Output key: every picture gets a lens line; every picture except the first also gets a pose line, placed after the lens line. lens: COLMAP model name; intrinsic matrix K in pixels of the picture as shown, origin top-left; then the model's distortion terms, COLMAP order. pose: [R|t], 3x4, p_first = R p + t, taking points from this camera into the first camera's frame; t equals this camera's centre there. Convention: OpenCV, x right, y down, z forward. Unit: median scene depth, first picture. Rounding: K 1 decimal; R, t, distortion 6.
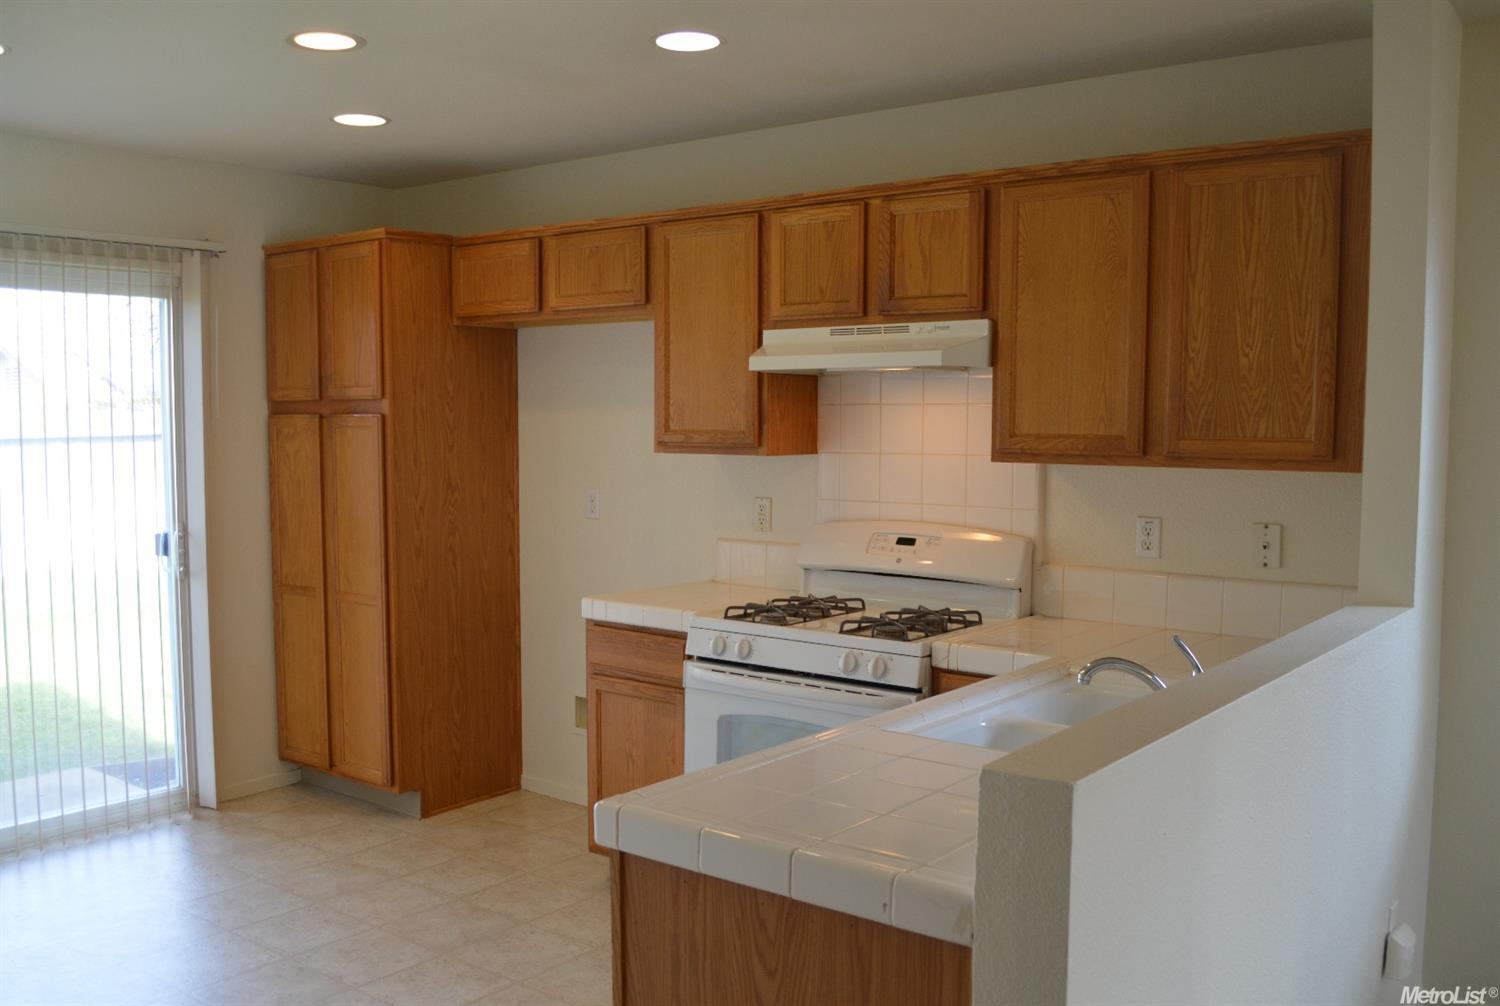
lens RADIAL K [[1346.4, 0, 750.0], [0, 1346.4, 503.0], [0, 0, 1]] dist [-0.056047, 0.001164]
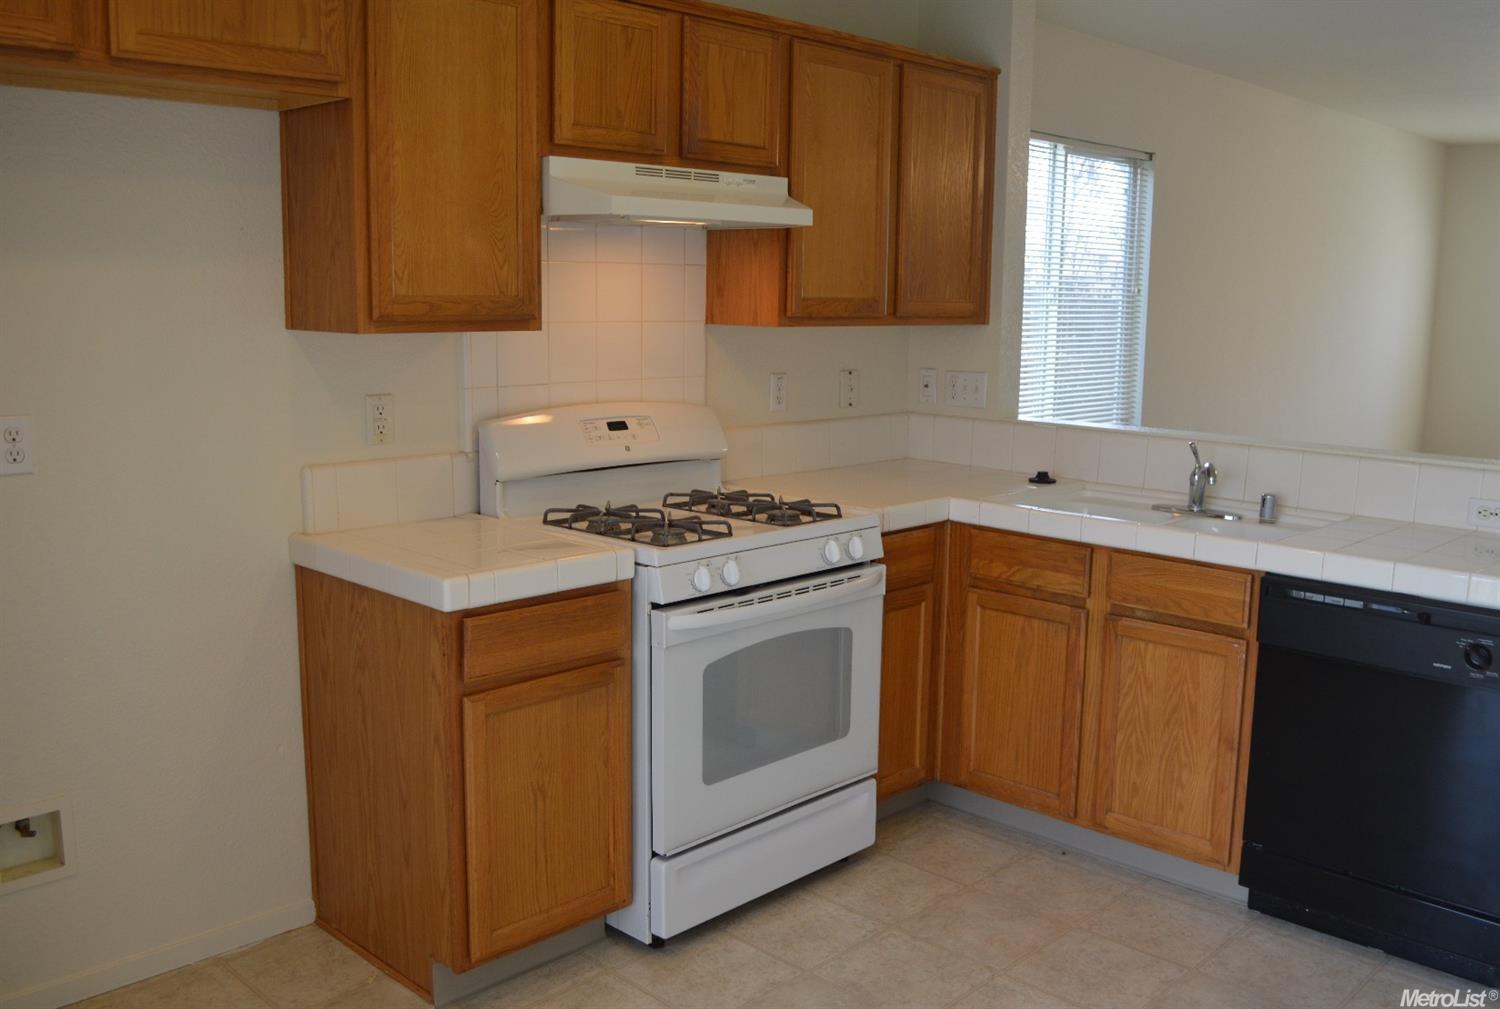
lens RADIAL K [[1346.4, 0, 750.0], [0, 1346.4, 504.5], [0, 0, 1]] dist [-0.056047, 0.001164]
pose [[0.097503, -0.161528, 0.982040, -0.719493], [0.048696, 0.986334, 0.157399, -0.052174], [-0.994043, 0.032474, 0.104036, 0.831044]]
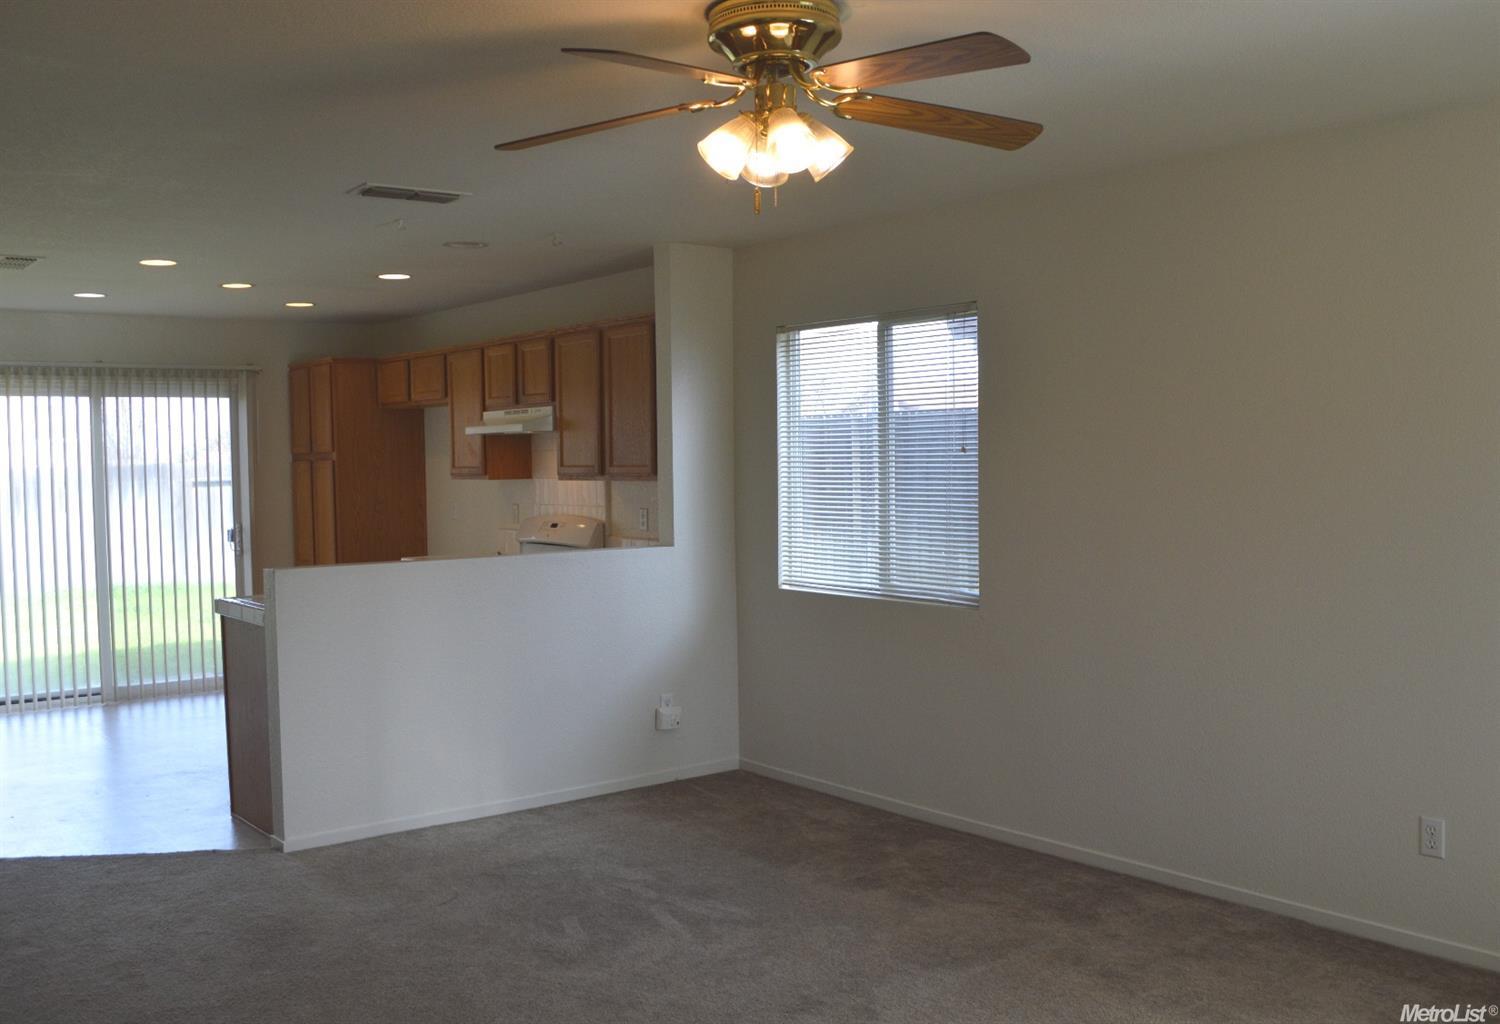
lens RADIAL K [[1392.2, 0, 750.0], [0, 1392.2, 512.0], [0, 0, 1]] dist [-0.066871, -0.002454]
pose [[0.971810, -0.006500, -0.235677, 0.819998], [-0.000228, 0.999593, -0.028510, 0.064217], [0.235767, 0.027760, 0.971413, -0.771639]]
